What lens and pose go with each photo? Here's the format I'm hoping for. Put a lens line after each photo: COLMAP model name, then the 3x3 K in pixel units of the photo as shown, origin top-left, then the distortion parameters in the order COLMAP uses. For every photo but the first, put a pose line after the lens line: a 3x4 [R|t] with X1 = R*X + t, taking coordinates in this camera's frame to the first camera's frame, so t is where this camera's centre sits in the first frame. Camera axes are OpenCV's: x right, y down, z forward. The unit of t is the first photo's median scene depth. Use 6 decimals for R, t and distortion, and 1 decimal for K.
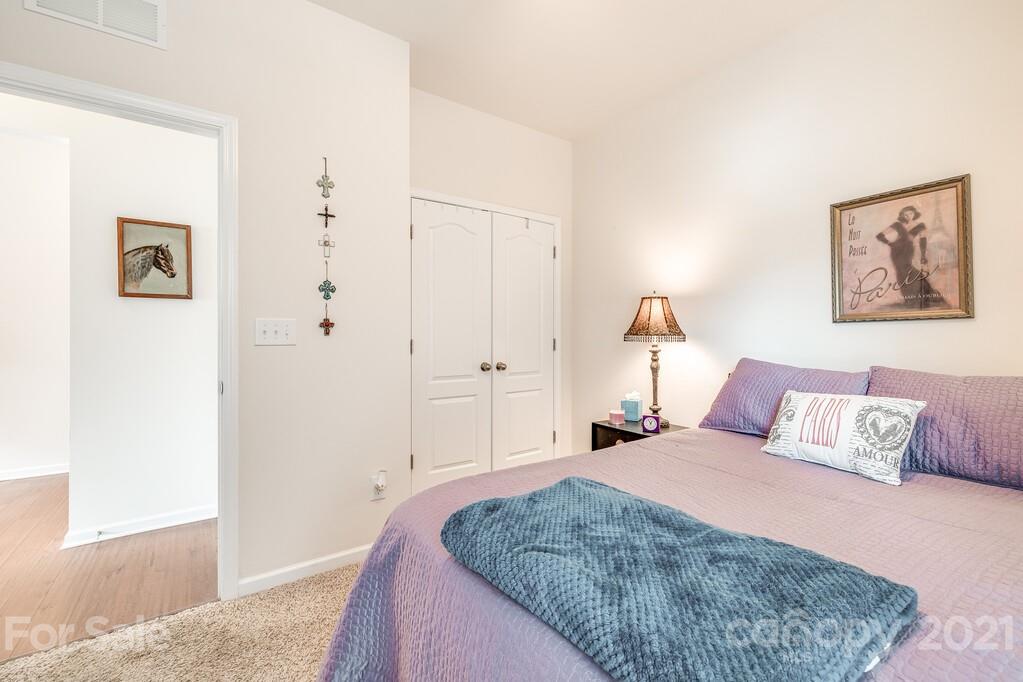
lens RADIAL K [[437.7, 0, 509.7], [0, 437.7, 335.8], [0, 0, 1]] dist [-0.002354, 0.001020]
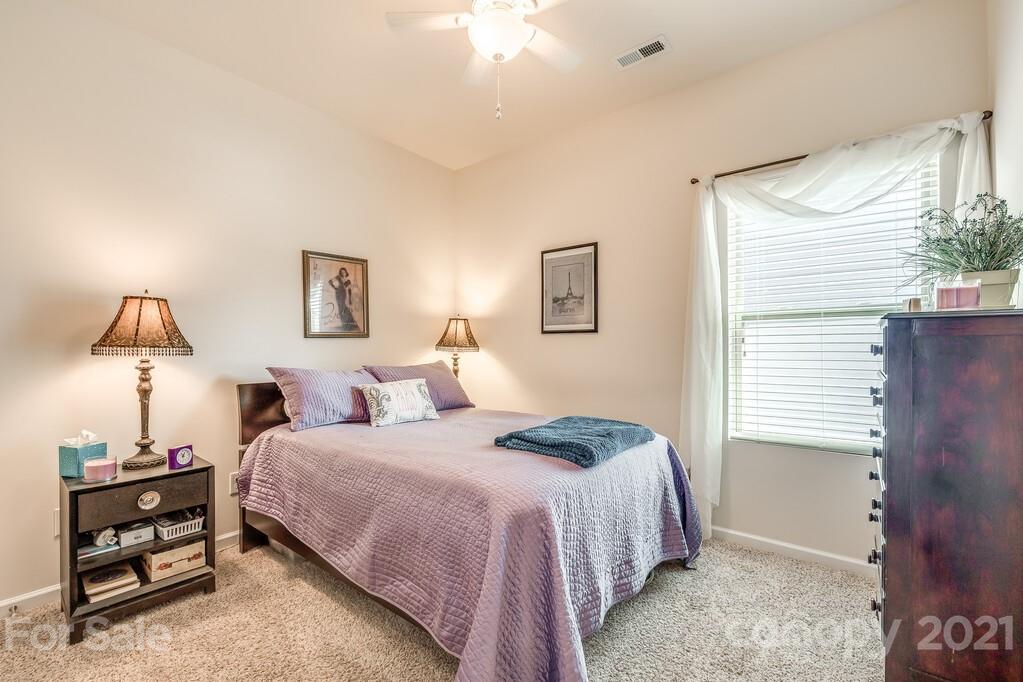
lens RADIAL K [[437.7, 0, 500.6], [0, 437.7, 348.3], [0, 0, 1]] dist [-0.002354, 0.001020]
pose [[-0.248521, 0.002267, 0.968624, -0.791968], [0.009679, 0.999953, 0.000144, 0.008929], [-0.968578, 0.009411, -0.248532, 0.824827]]
